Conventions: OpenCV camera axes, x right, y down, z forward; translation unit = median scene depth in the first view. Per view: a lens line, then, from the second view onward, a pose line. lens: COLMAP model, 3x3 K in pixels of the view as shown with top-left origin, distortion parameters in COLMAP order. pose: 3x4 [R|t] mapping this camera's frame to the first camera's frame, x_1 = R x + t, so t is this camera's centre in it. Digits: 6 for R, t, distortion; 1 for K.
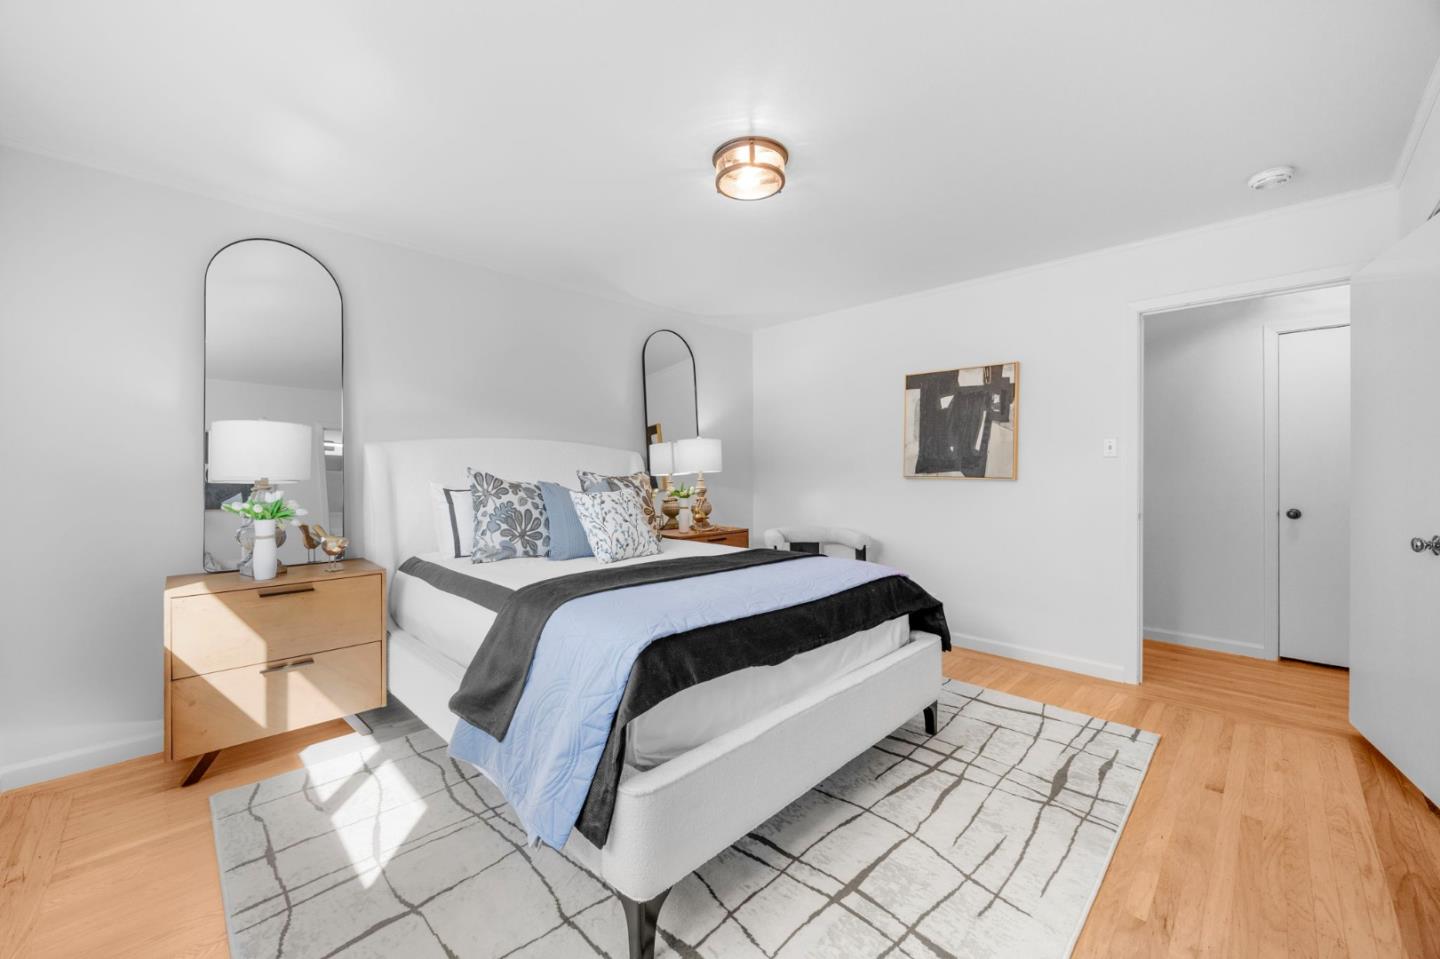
lens RADIAL K [[548.8, 0, 721.3], [0, 548.8, 481.3], [0, 0, 1]] dist [-0.001564, -0.000177]
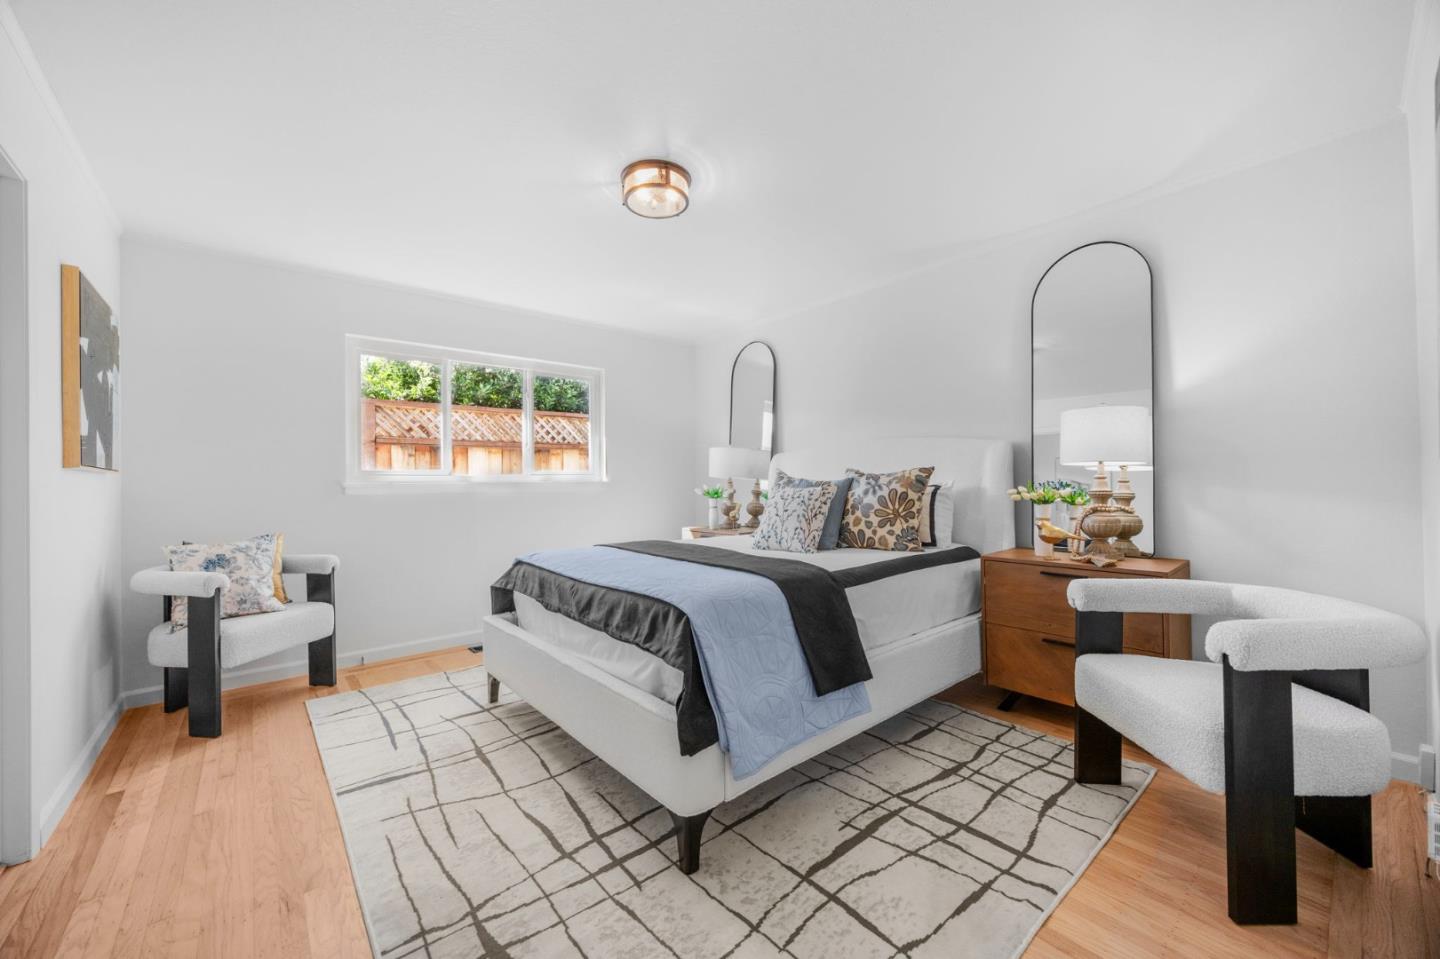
lens RADIAL K [[548.8, 0, 721.3], [0, 548.8, 481.3], [0, 0, 1]] dist [-0.001564, -0.000177]
pose [[-0.077271, 0.000795, -0.997010, 1.299678], [-0.003261, 0.999994, 0.001050, 0.006210], [0.997005, 0.003333, -0.077268, 1.385156]]
